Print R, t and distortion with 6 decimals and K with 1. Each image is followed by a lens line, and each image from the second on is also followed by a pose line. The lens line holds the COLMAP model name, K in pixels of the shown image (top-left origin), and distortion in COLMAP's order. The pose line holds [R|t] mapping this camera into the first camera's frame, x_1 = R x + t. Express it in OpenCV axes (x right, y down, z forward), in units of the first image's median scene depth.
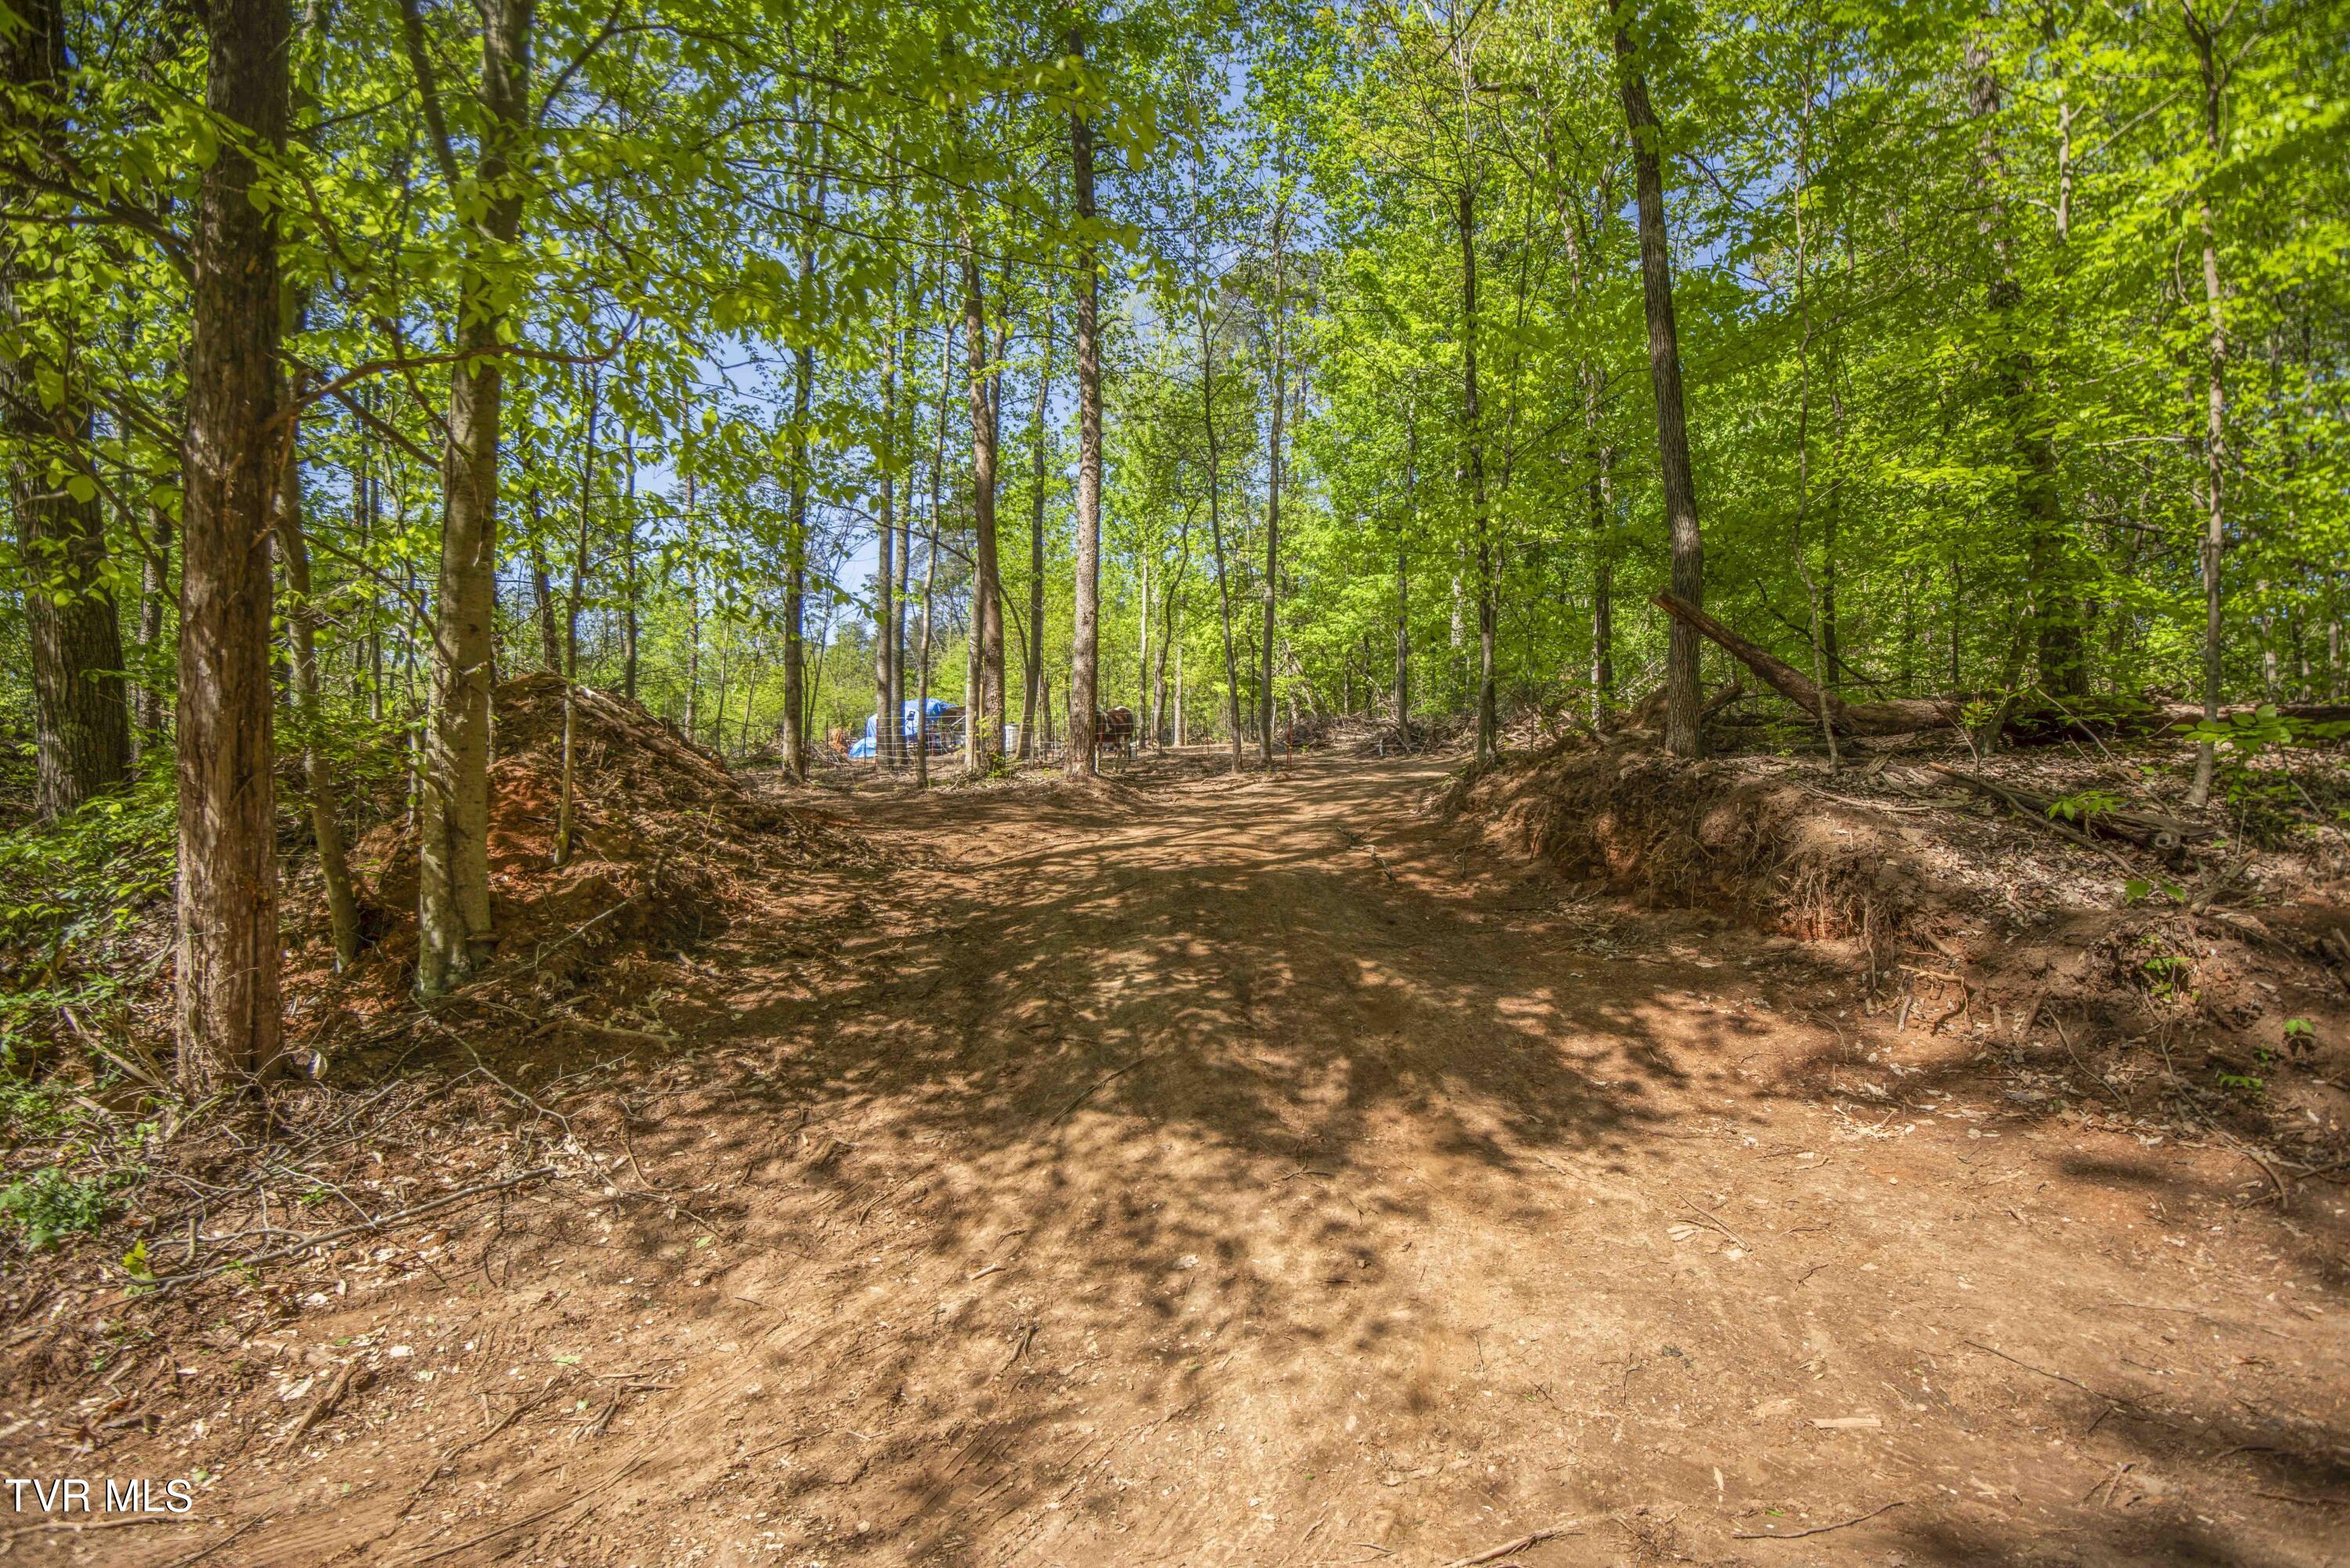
lens RADIAL K [[1061.1, 0, 1181.3], [0, 1061.1, 800.5], [0, 0, 1]] dist [-0.041158, -0.000730]
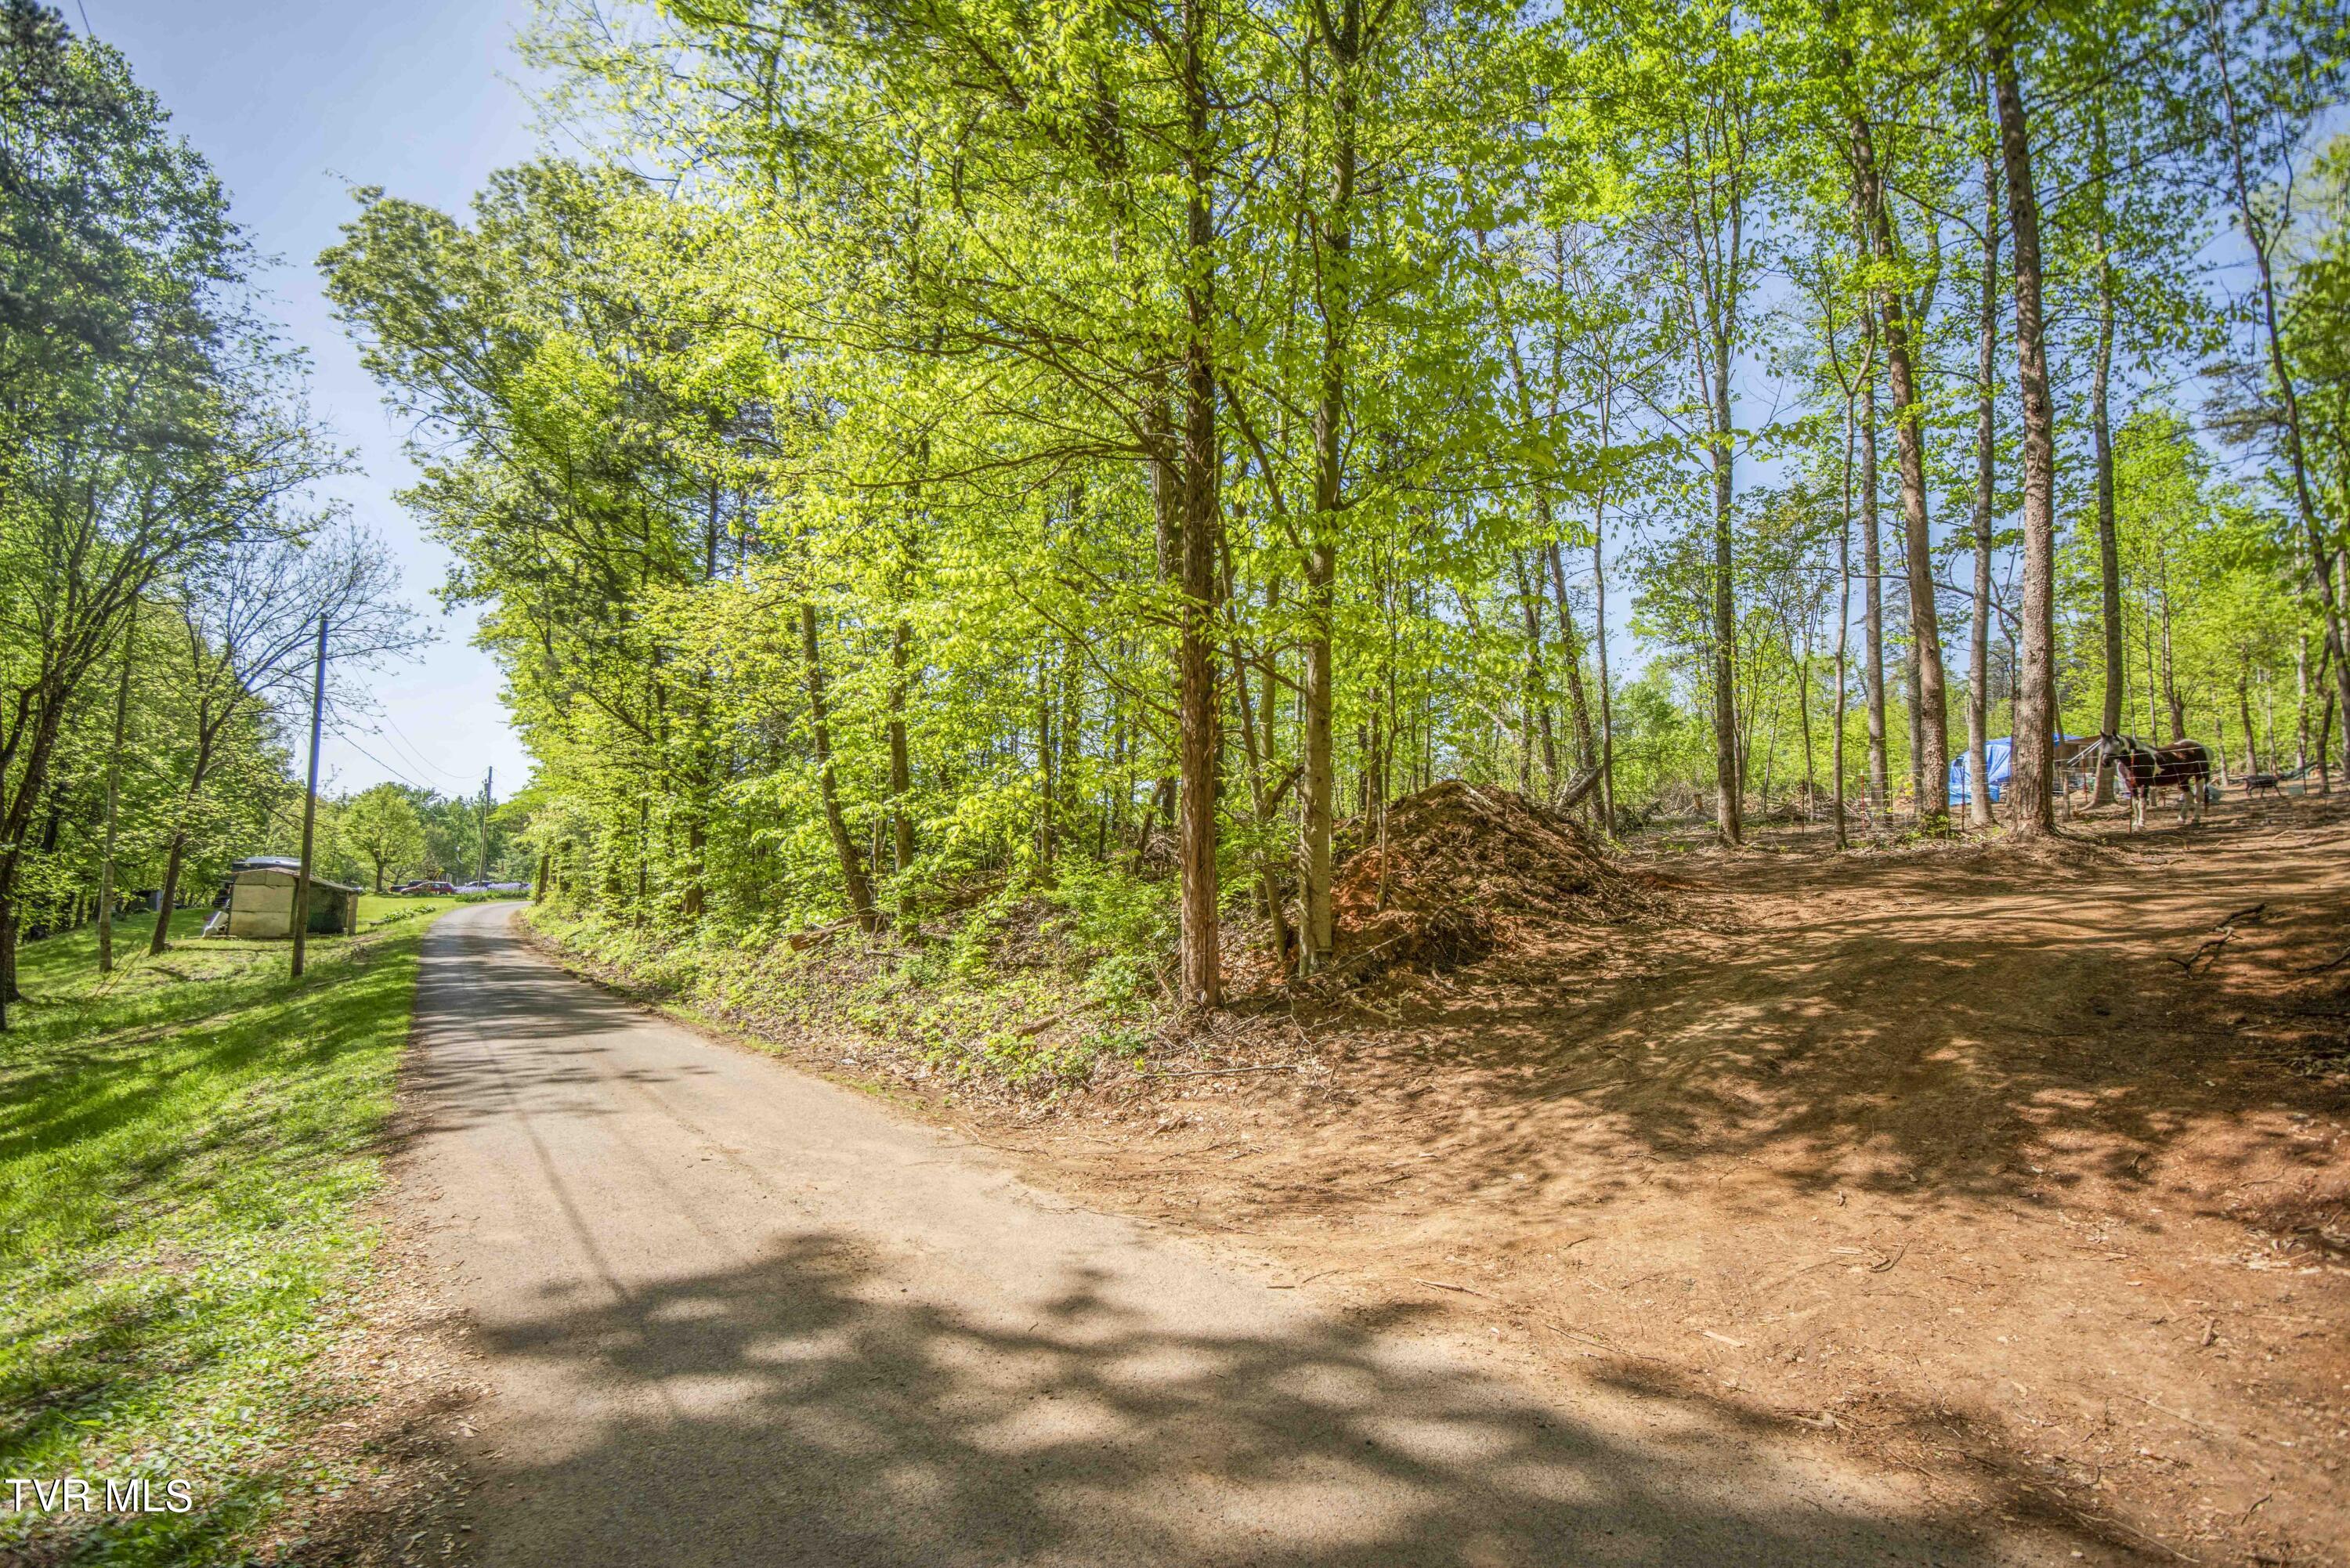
lens RADIAL K [[1061.1, 0, 1179.4], [0, 1061.1, 782.2], [0, 0, 1]] dist [-0.041158, -0.000730]
pose [[0.548363, -0.057402, -0.834268, 0.665809], [0.003674, 0.997797, -0.066238, -0.034168], [0.836233, 0.033257, 0.547365, -0.199508]]
